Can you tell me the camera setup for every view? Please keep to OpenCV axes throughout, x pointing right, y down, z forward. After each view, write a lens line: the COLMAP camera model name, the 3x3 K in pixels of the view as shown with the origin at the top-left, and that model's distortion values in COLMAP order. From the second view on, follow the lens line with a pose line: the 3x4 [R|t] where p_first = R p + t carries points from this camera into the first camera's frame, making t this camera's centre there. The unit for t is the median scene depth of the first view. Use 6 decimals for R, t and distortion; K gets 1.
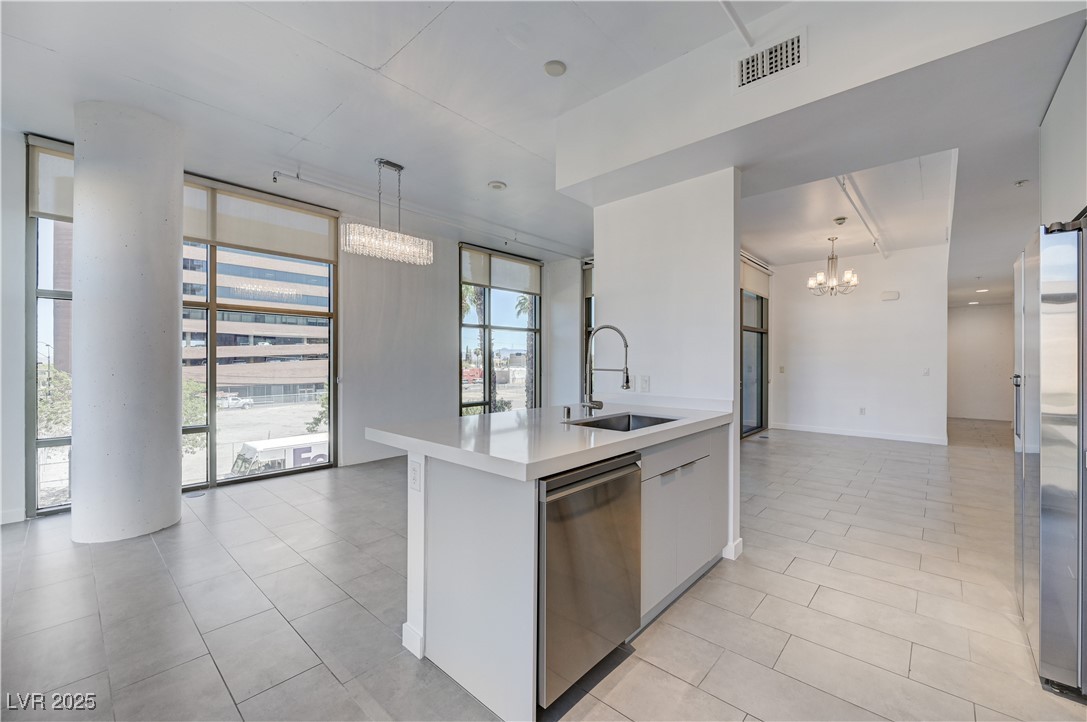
lens RADIAL K [[437.7, 0, 546.7], [0, 437.7, 359.9], [0, 0, 1]] dist [-0.009204, -0.000025]
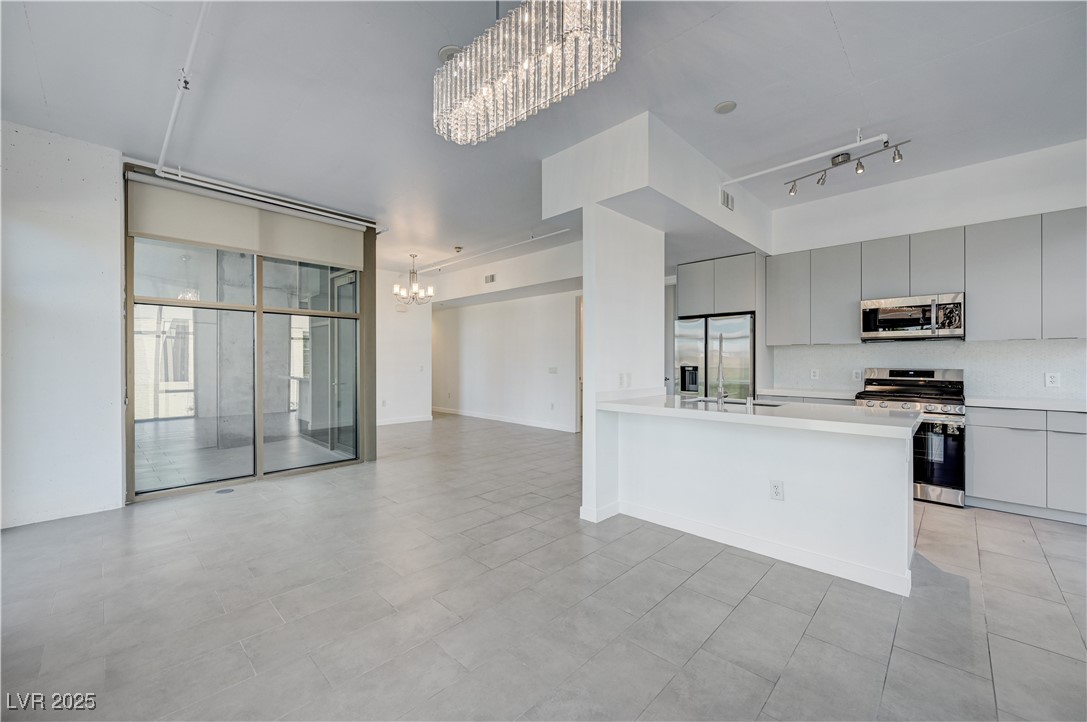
lens RADIAL K [[425.5, 0, 546.3], [0, 425.5, 361.3], [0, 0, 1]] dist [0.002030, 0.000535]
pose [[0.029667, -0.003011, 0.999555, -0.383765], [-0.002118, 0.999993, 0.003075, 0.000499], [-0.999558, -0.002208, 0.029660, 0.491212]]
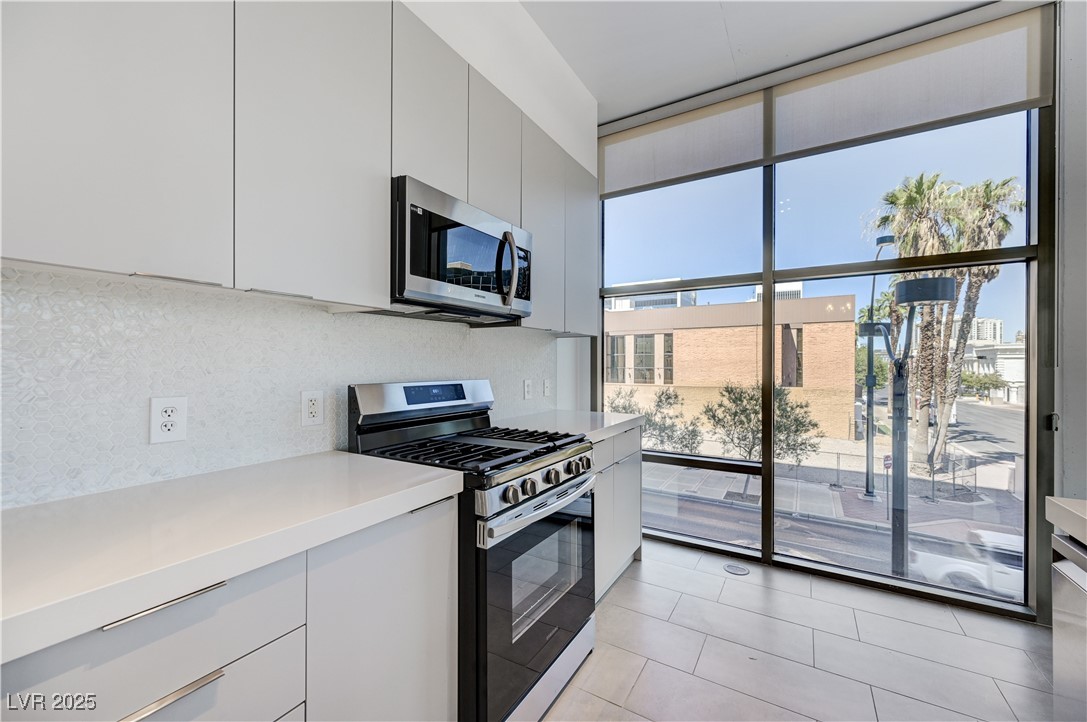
lens RADIAL K [[426.0, 0, 545.7], [0, 426.0, 365.3], [0, 0, 1]] dist [0.002498, -0.000088]
pose [[-0.982254, 0.000080, -0.187557, 0.169608], [-0.000229, 0.999999, 0.001625, 0.001333], [0.187557, 0.001639, -0.982252, 0.279899]]
